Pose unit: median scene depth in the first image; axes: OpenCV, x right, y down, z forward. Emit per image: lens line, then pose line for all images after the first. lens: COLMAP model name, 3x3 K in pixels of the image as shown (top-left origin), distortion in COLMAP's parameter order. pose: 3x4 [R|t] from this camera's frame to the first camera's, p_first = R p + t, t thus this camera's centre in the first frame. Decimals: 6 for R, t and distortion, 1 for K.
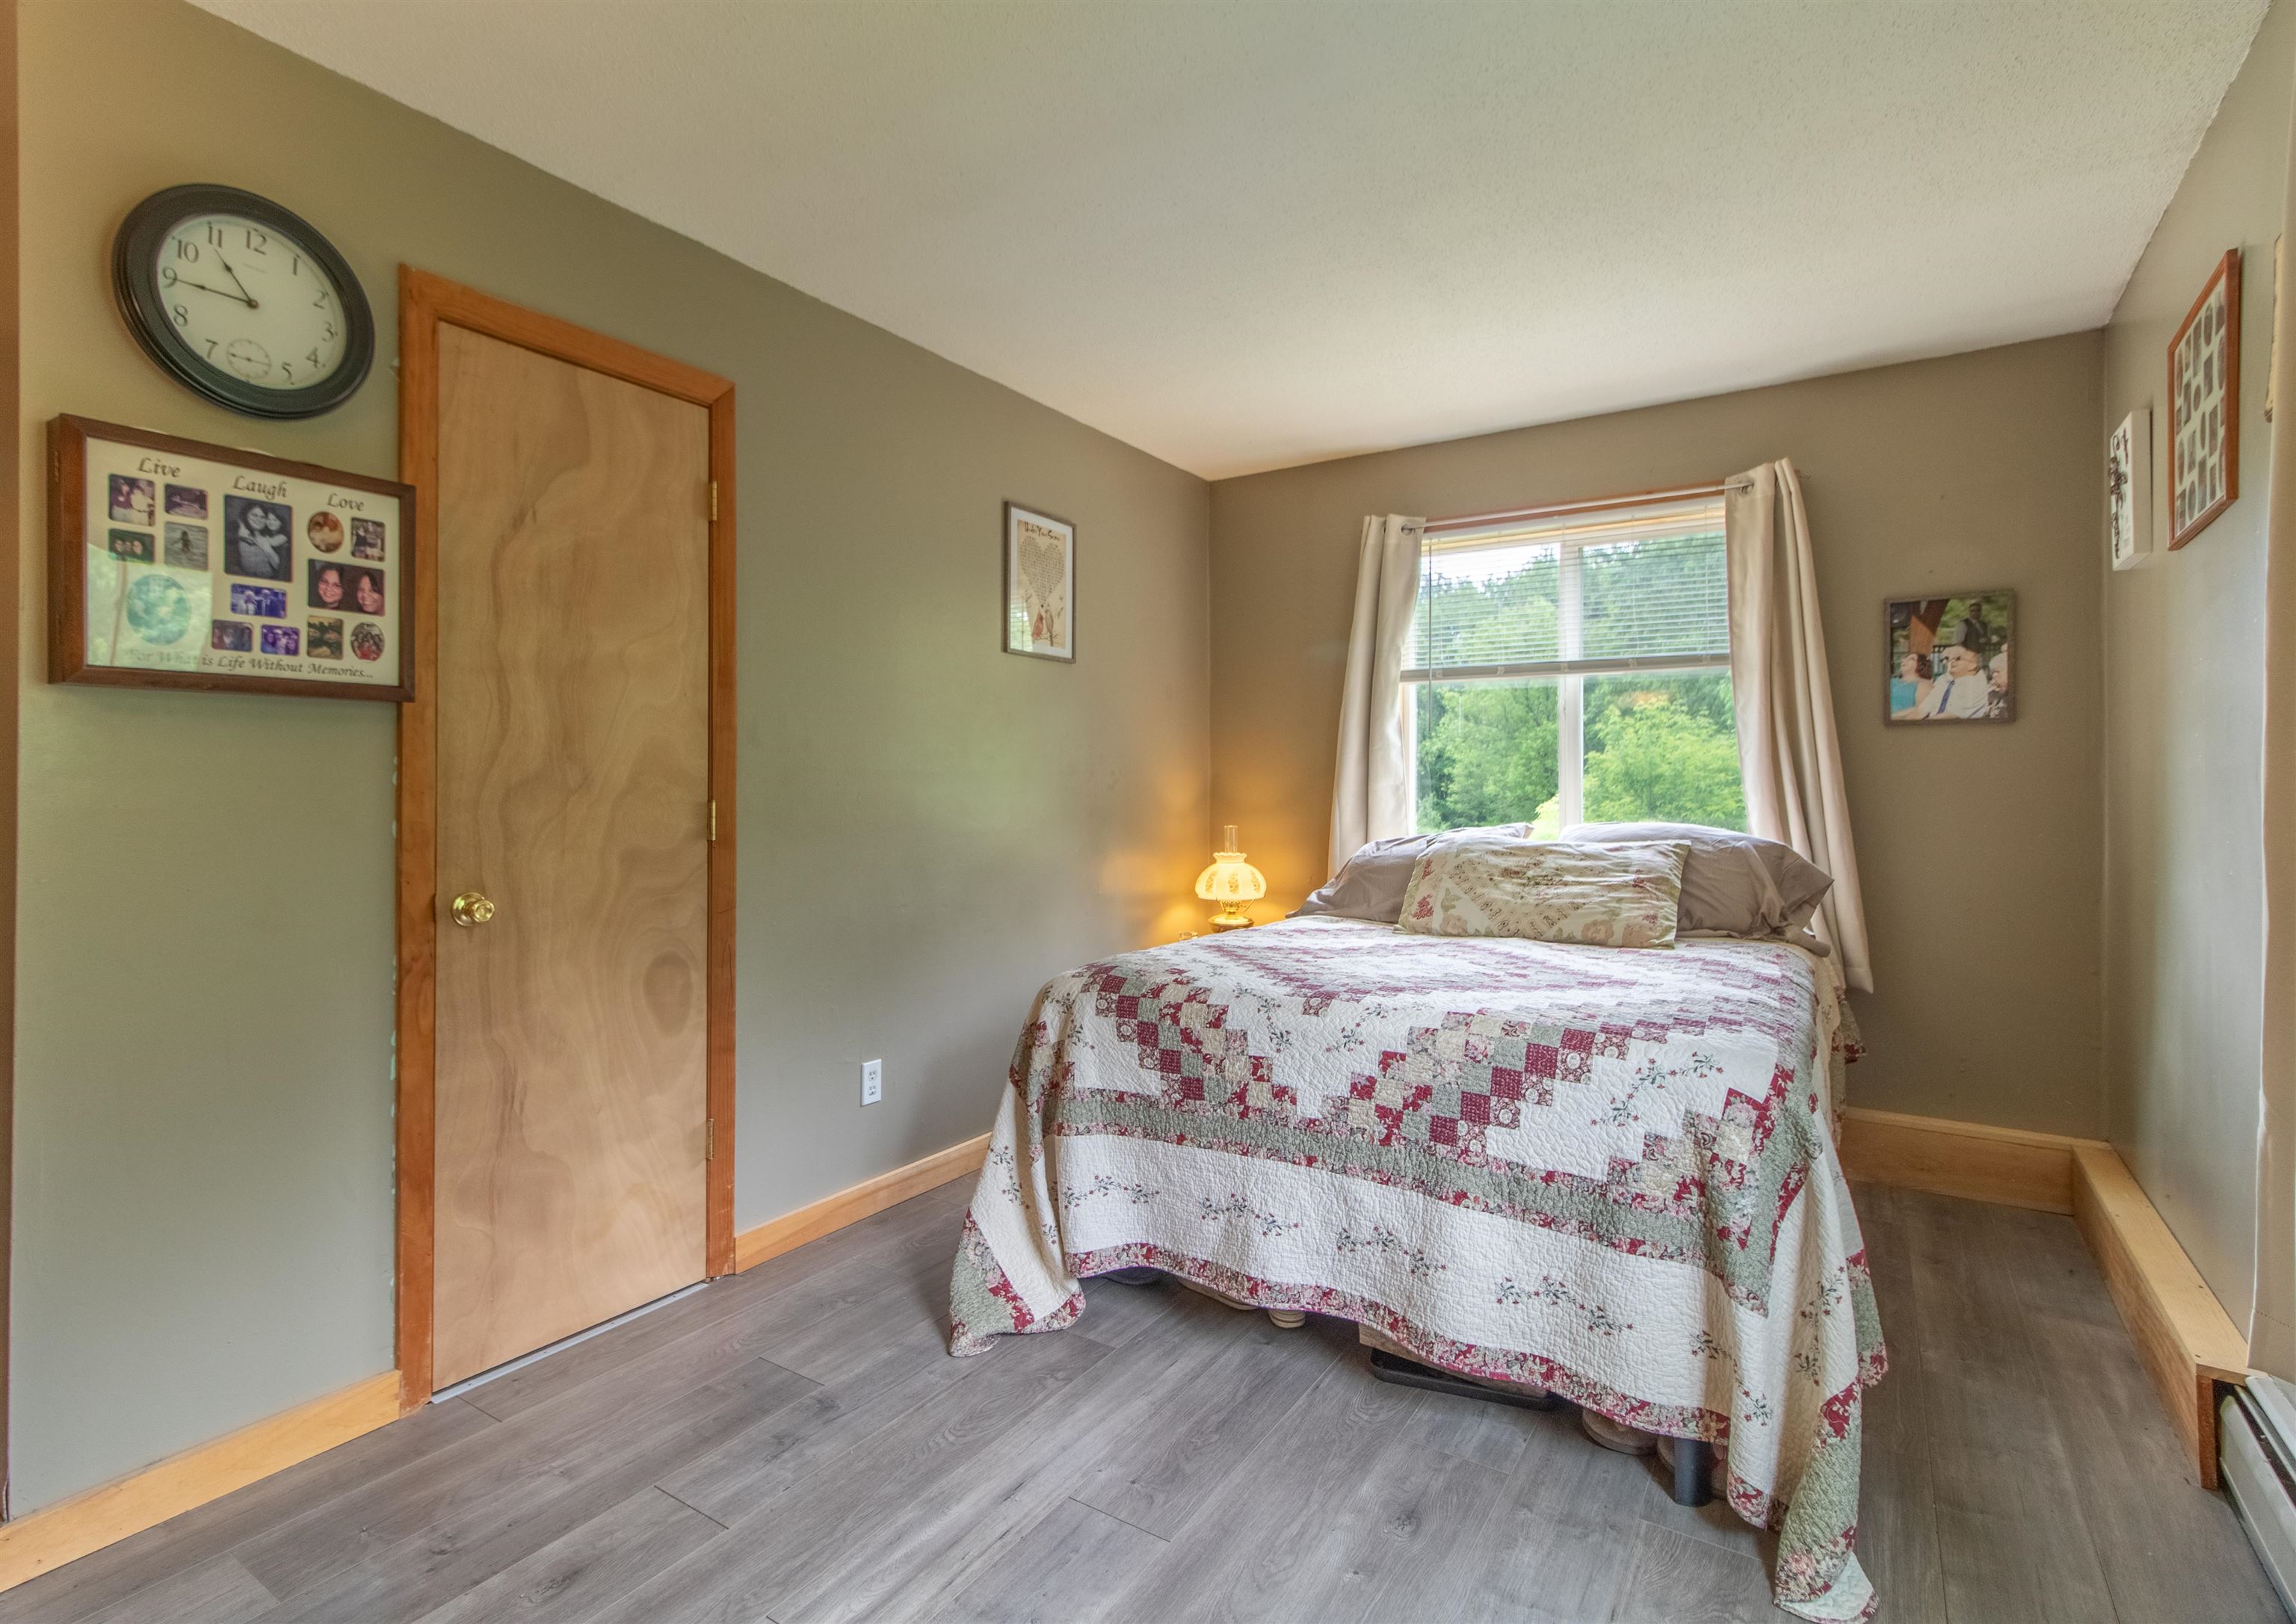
lens RADIAL K [[1128.9, 0, 1071.5], [0, 1128.9, 804.9], [0, 0, 1]] dist [0.001738, 0.000589]
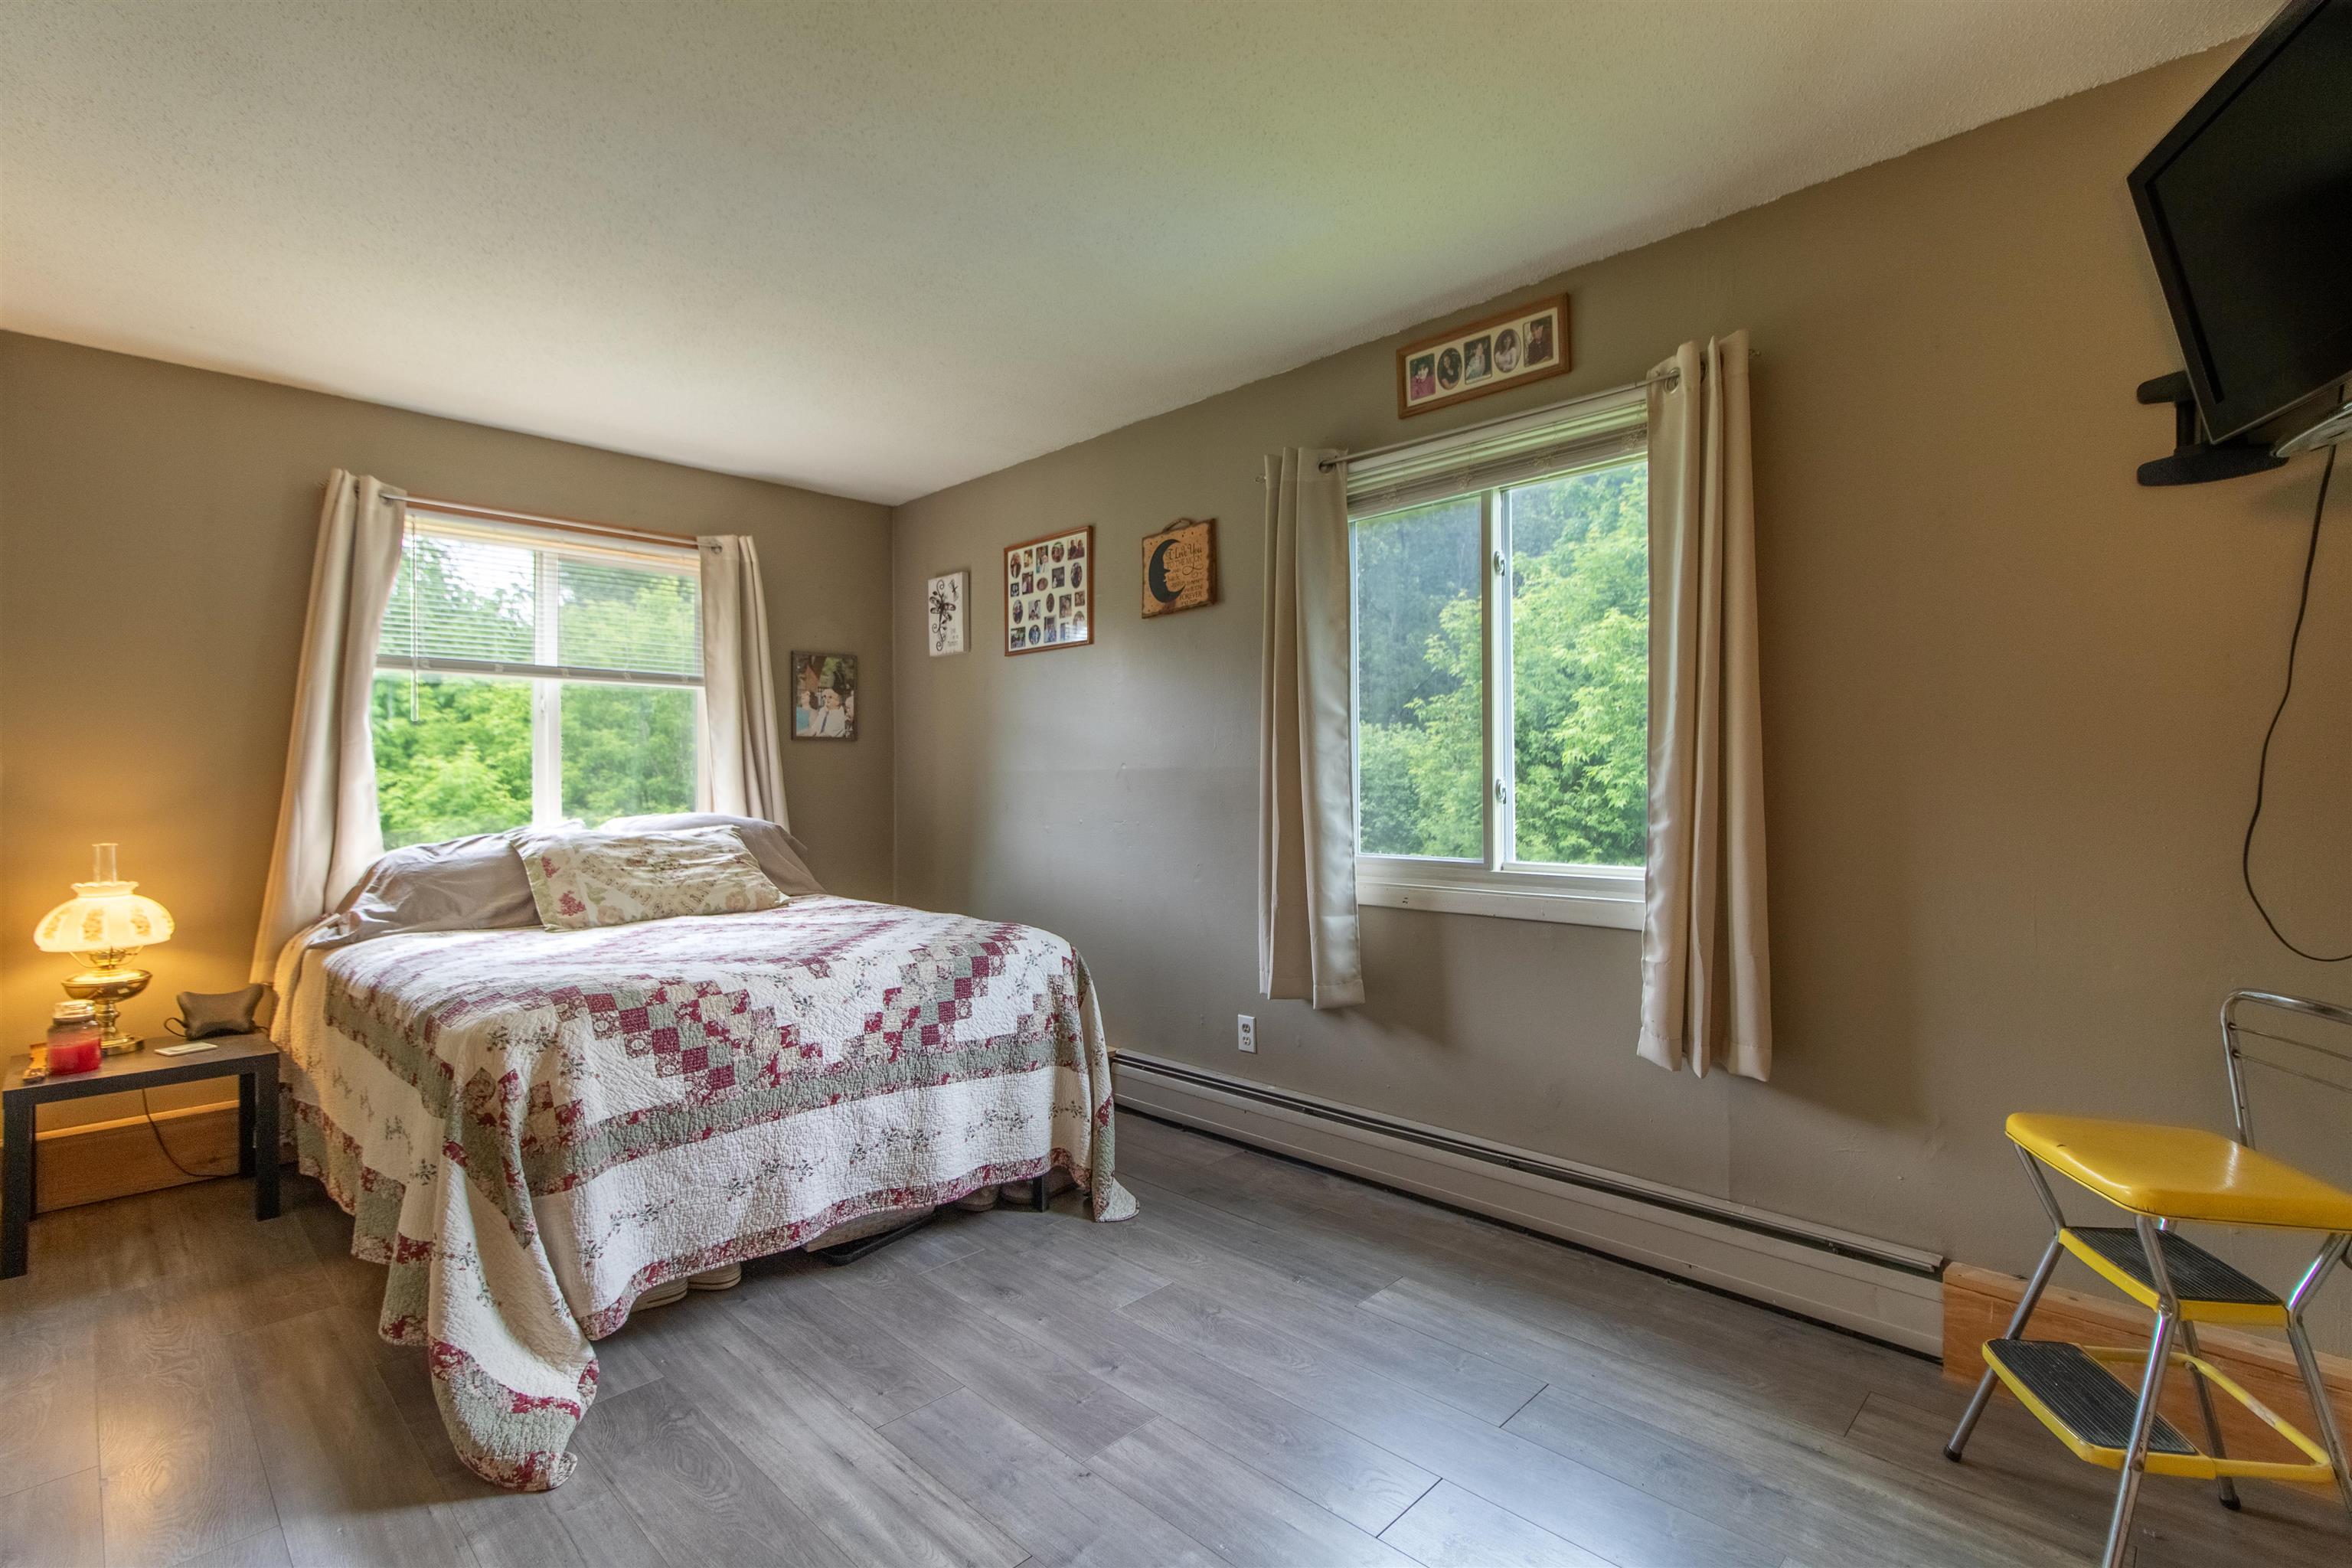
lens RADIAL K [[1095.8, 0, 1175.3], [0, 1095.8, 801.7], [0, 0, 1]] dist [-0.000936, 0.000339]
pose [[0.167878, -0.021428, 0.985575, -0.801750], [0.022254, 0.999591, 0.017942, -0.008500], [-0.985557, 0.018921, 0.168286, 0.421415]]
